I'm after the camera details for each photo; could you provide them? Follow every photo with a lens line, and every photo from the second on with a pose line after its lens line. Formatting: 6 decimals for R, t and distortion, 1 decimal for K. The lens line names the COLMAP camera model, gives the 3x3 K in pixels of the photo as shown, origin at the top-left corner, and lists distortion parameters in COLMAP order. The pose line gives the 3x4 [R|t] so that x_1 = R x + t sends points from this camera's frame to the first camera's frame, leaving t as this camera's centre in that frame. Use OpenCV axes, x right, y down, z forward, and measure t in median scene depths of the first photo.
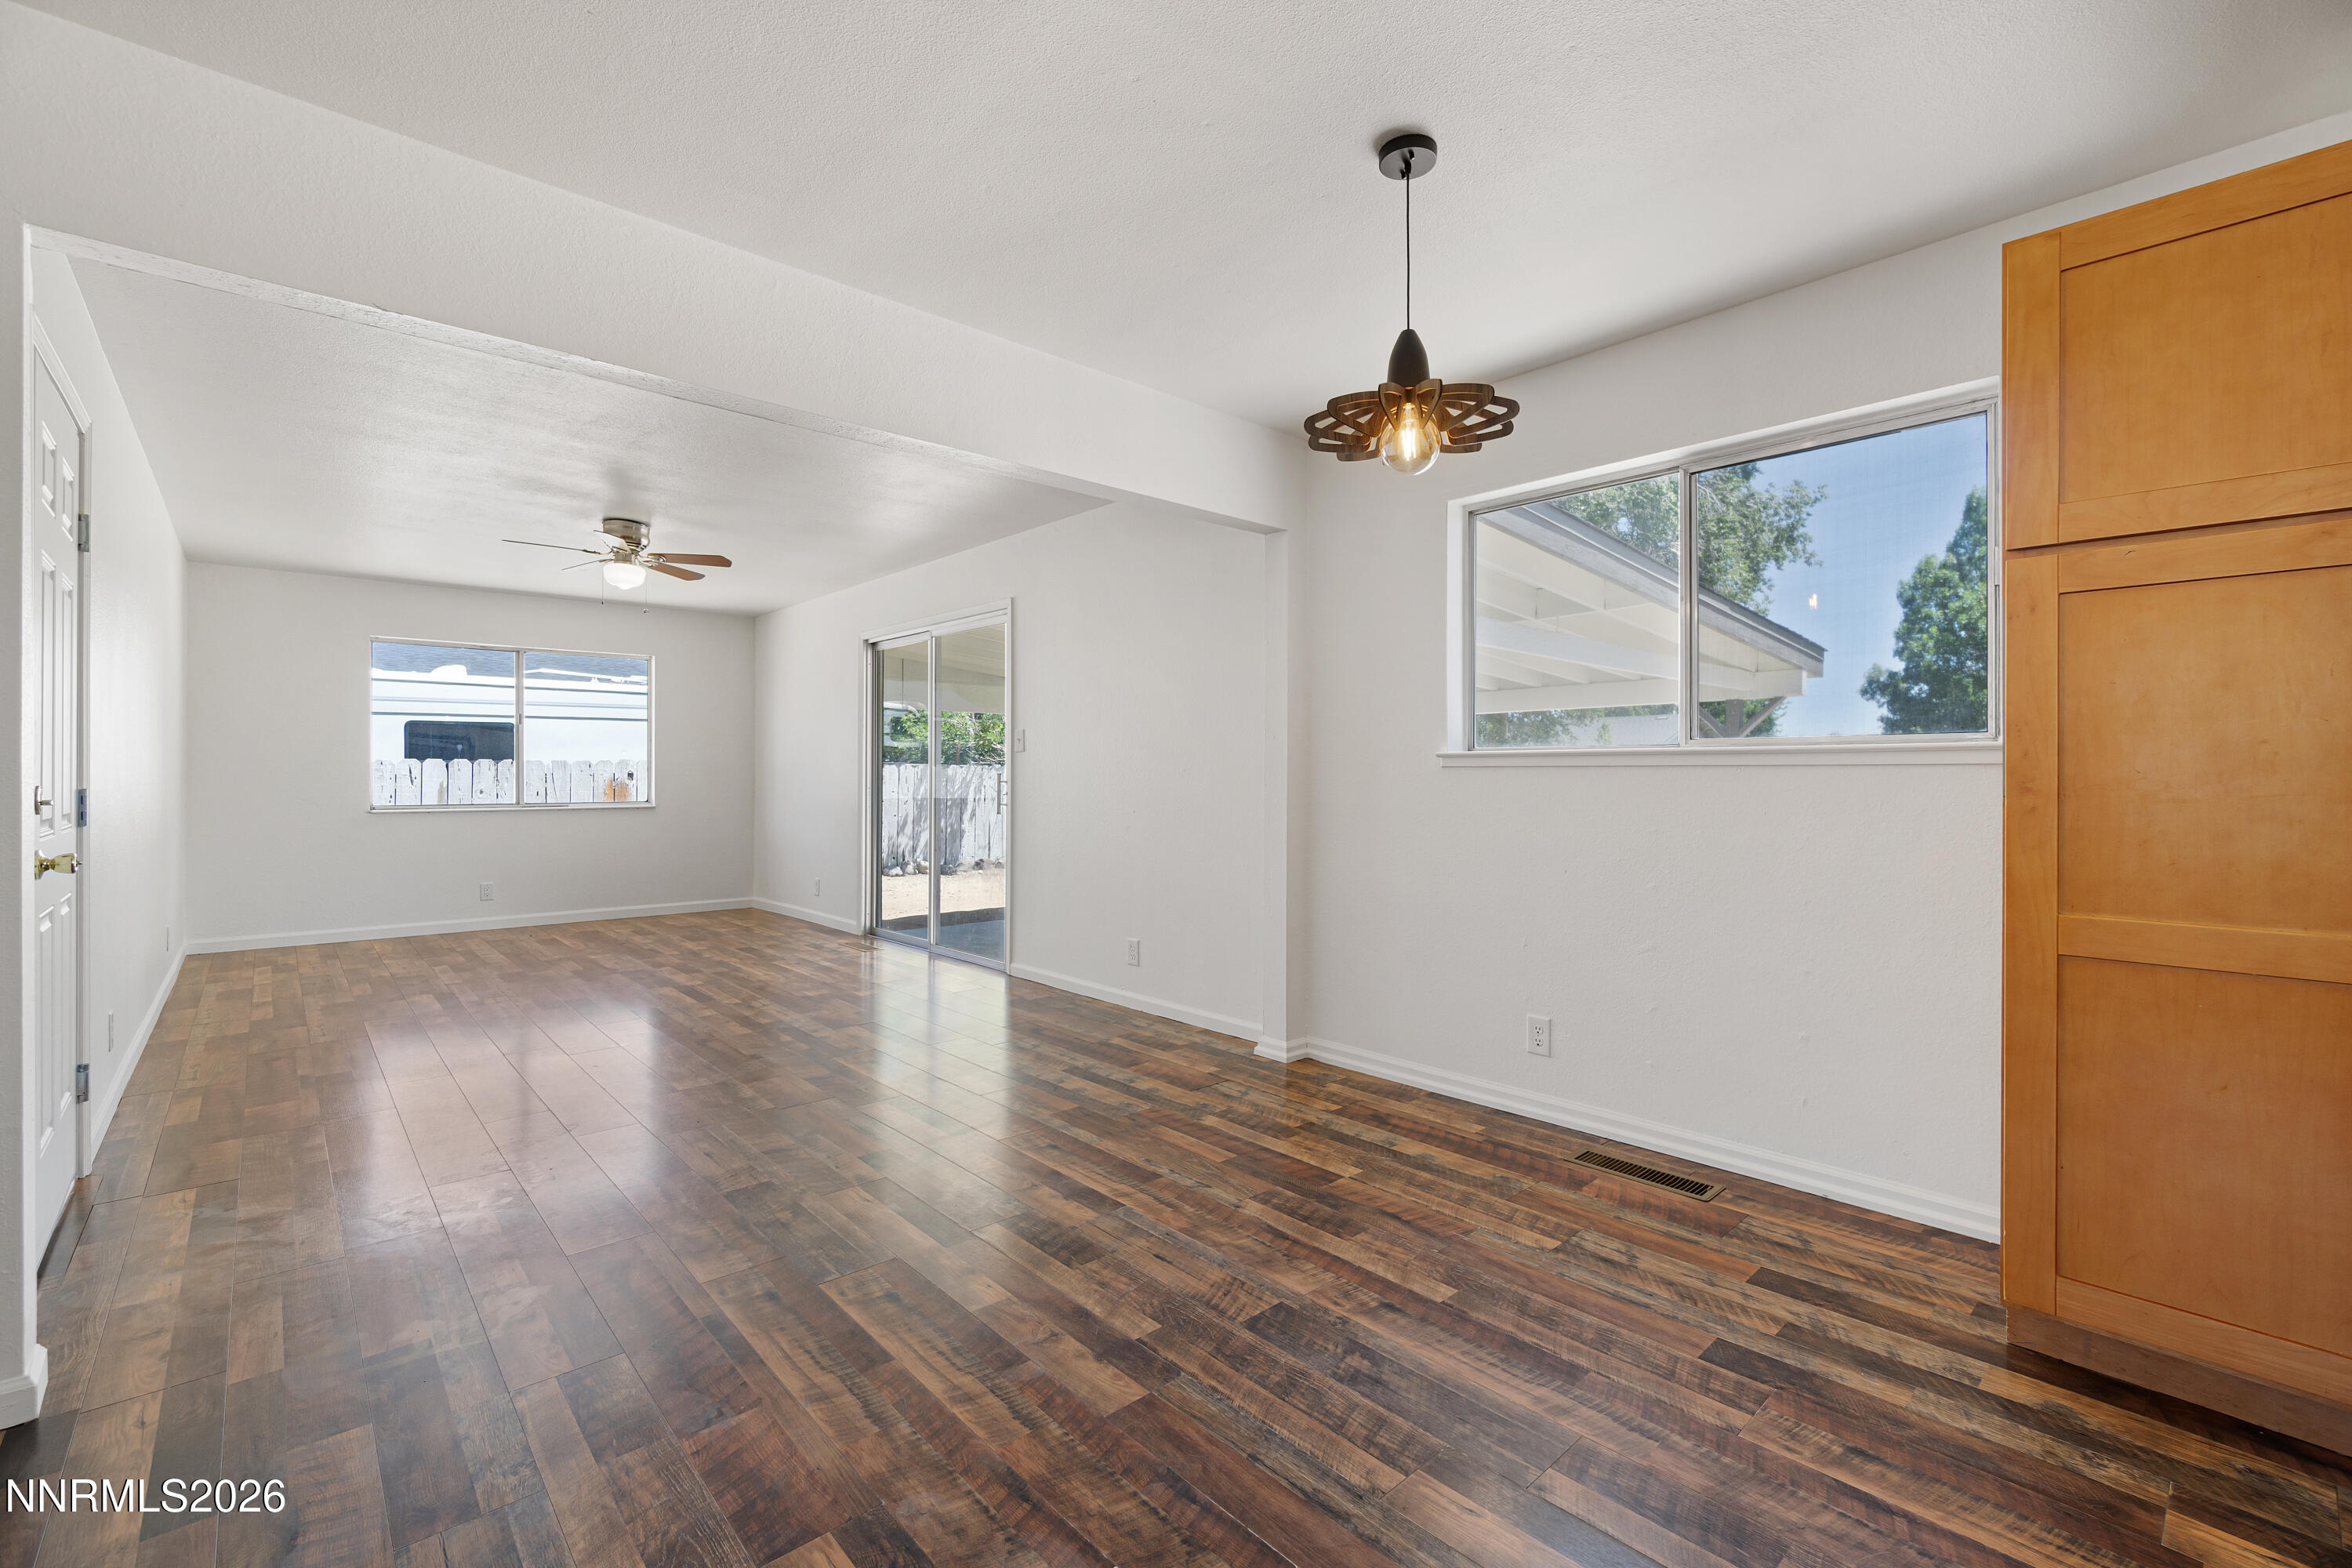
lens RADIAL K [[1004.0, 0, 1176.0], [0, 1004.0, 784.0], [0, 0, 1]] dist [-0.011722, 0.005397]
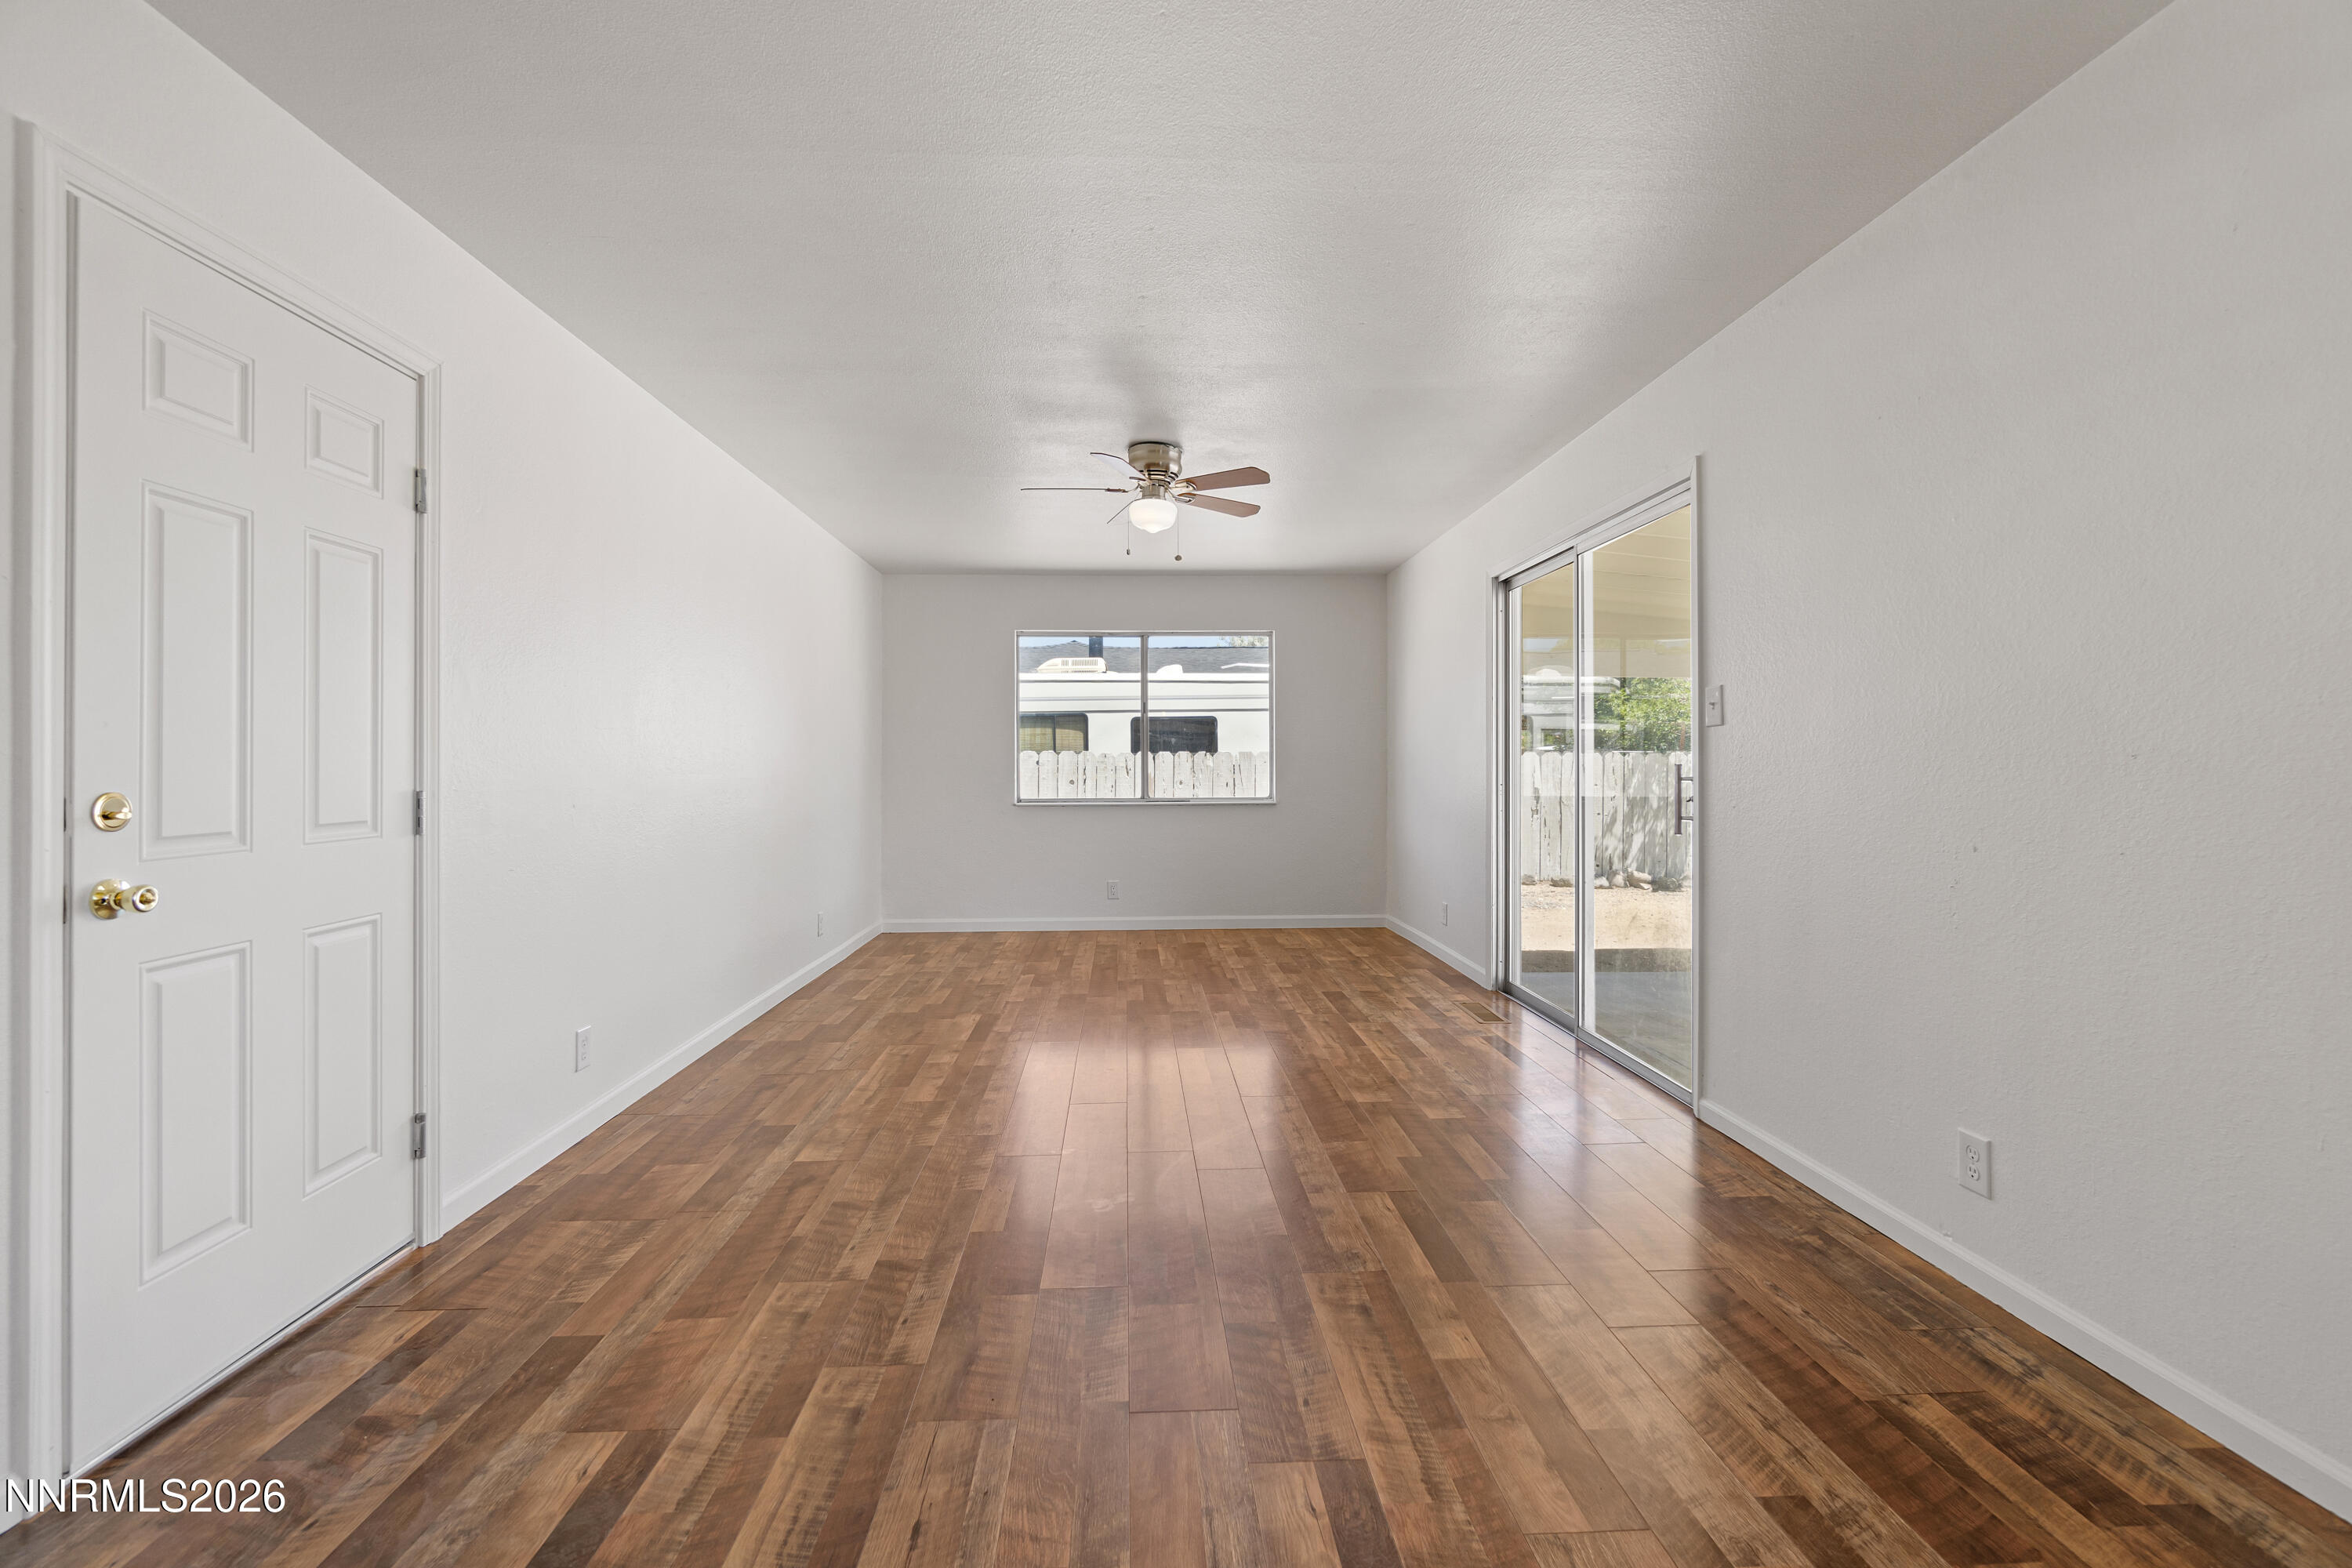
lens RADIAL K [[1034.0, 0, 1173.3], [0, 1034.0, 756.7], [0, 0, 1]] dist [-0.002577, 0.000126]
pose [[0.768707, -0.009054, -0.639537, -0.017819], [-0.001304, 0.999876, -0.015722, -0.004724], [0.639600, 0.012920, 0.768599, 0.345249]]
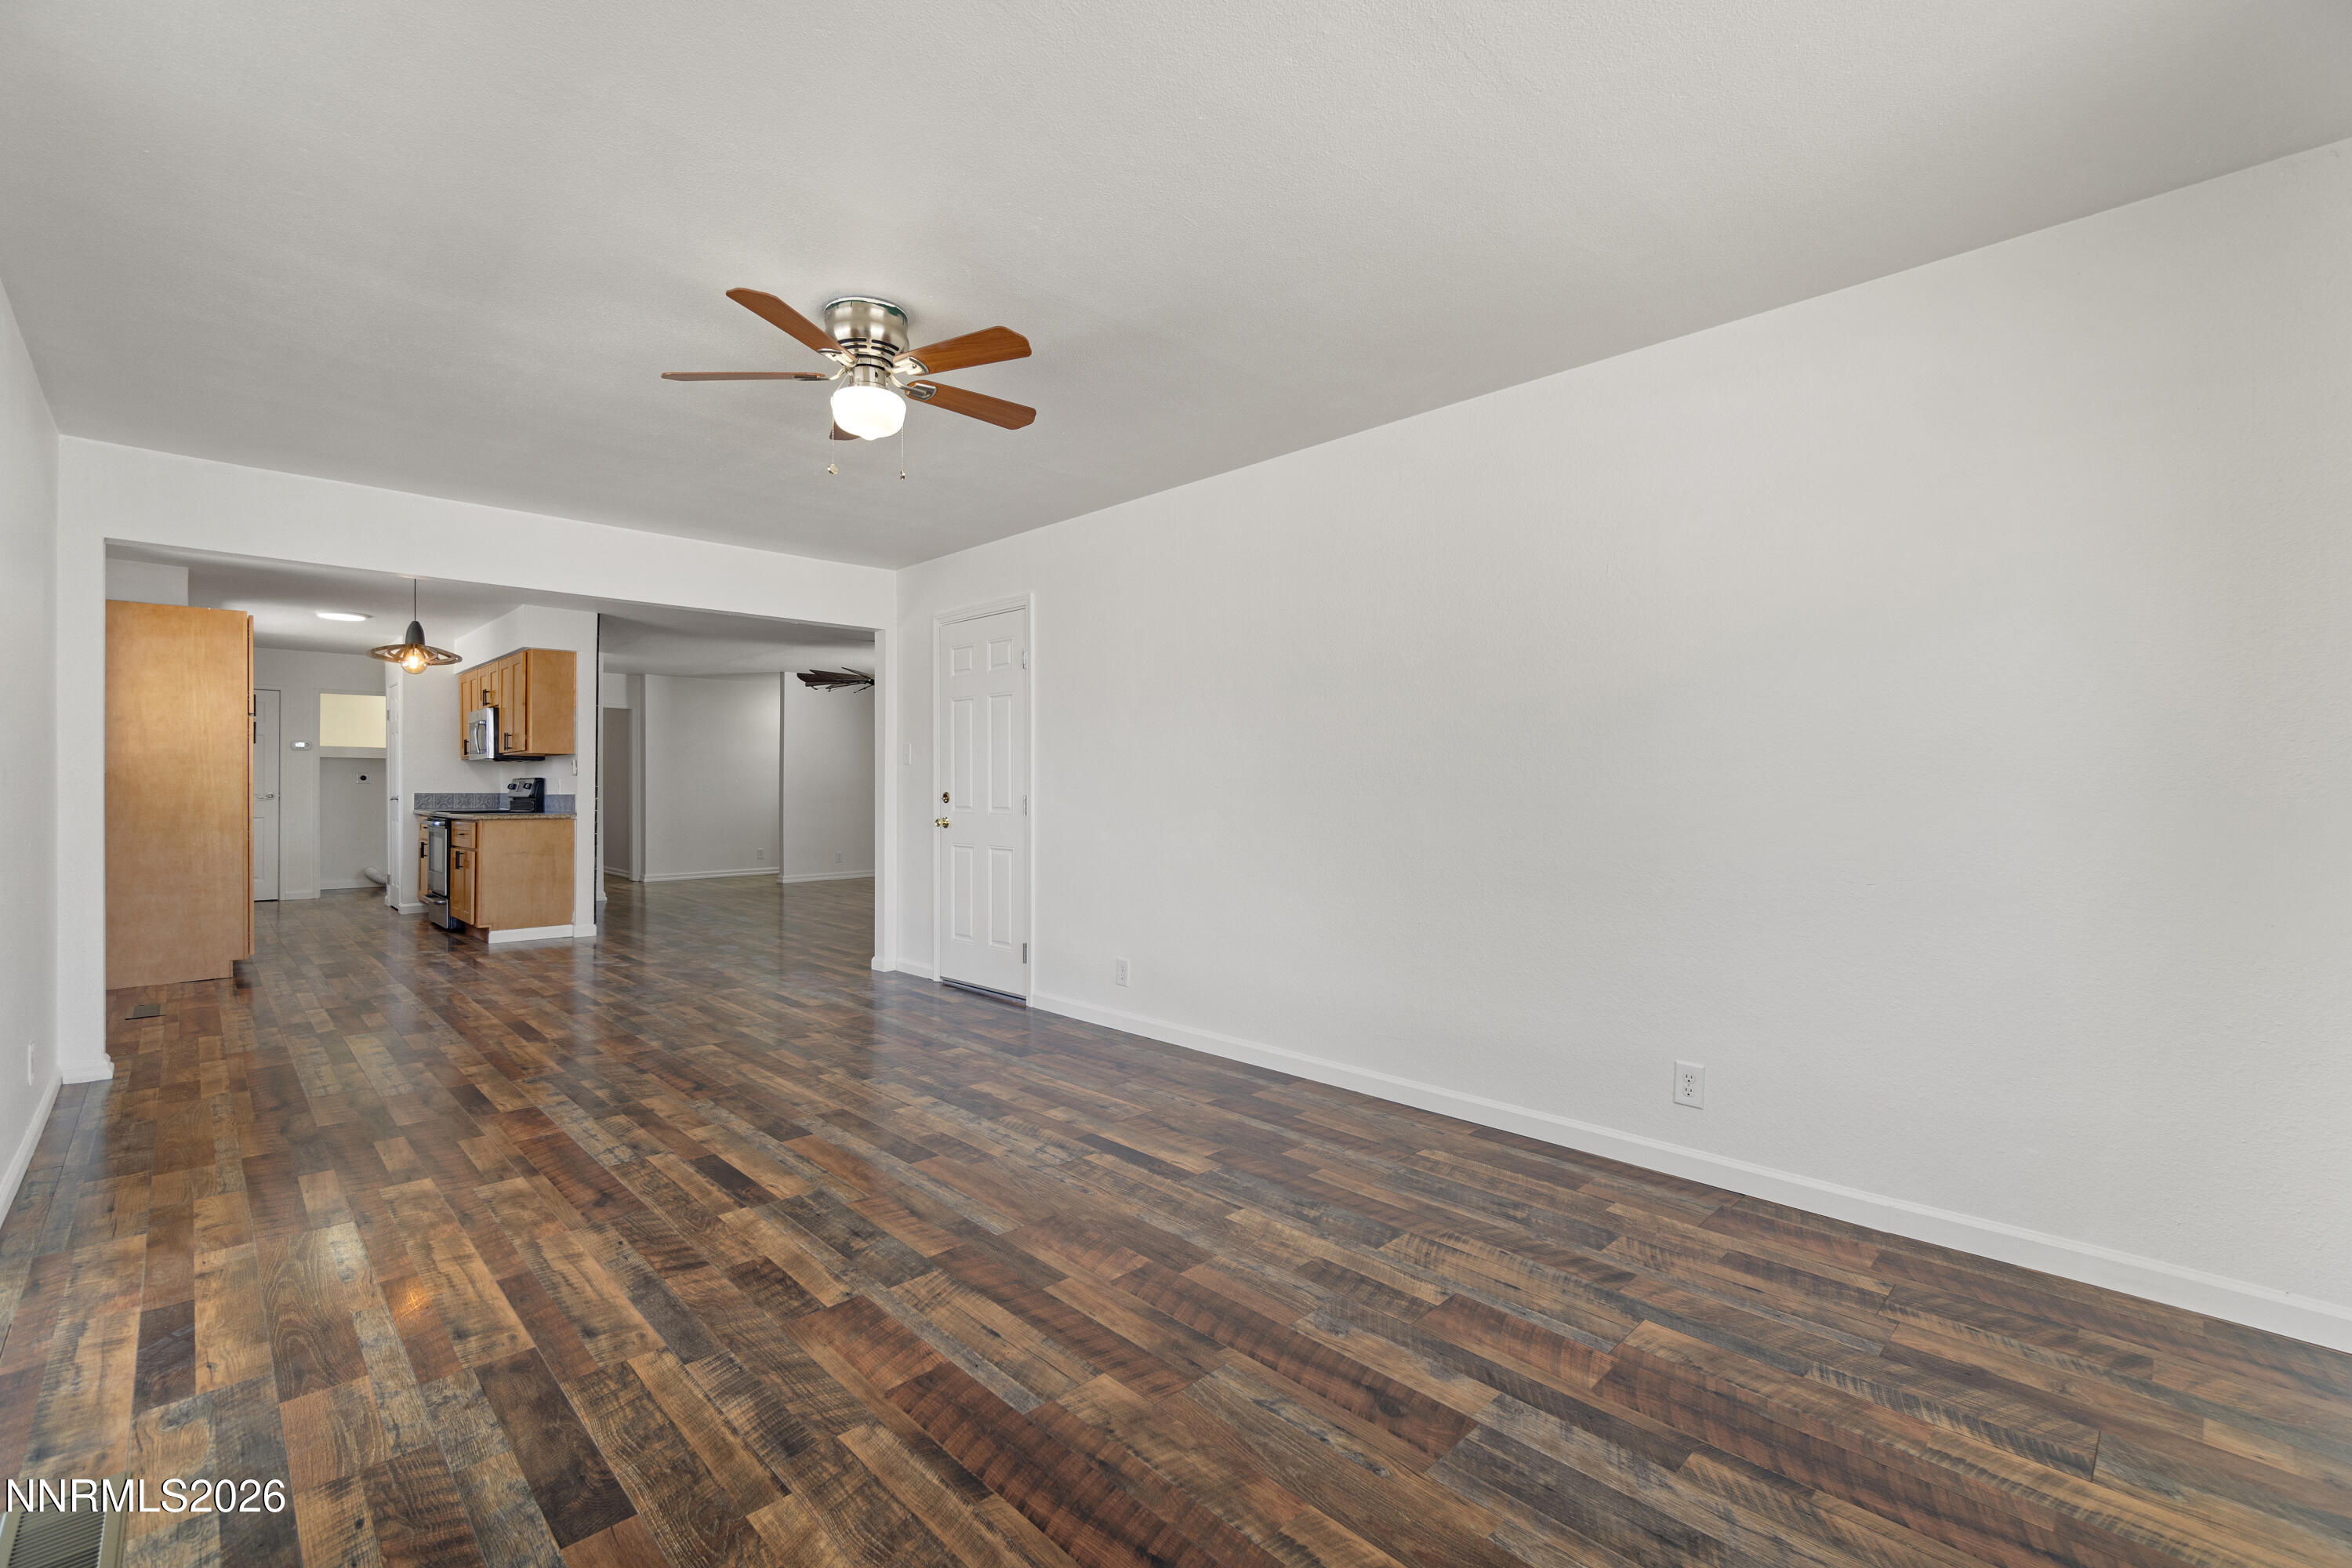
lens RADIAL K [[1004.0, 0, 1176.0], [0, 1004.0, 784.0], [0, 0, 1]] dist [-0.011722, 0.005397]
pose [[-0.999099, -0.004148, -0.042234, -0.616968], [-0.004461, 0.999963, 0.007307, -0.016304], [0.042202, 0.007488, -0.999081, 1.373664]]
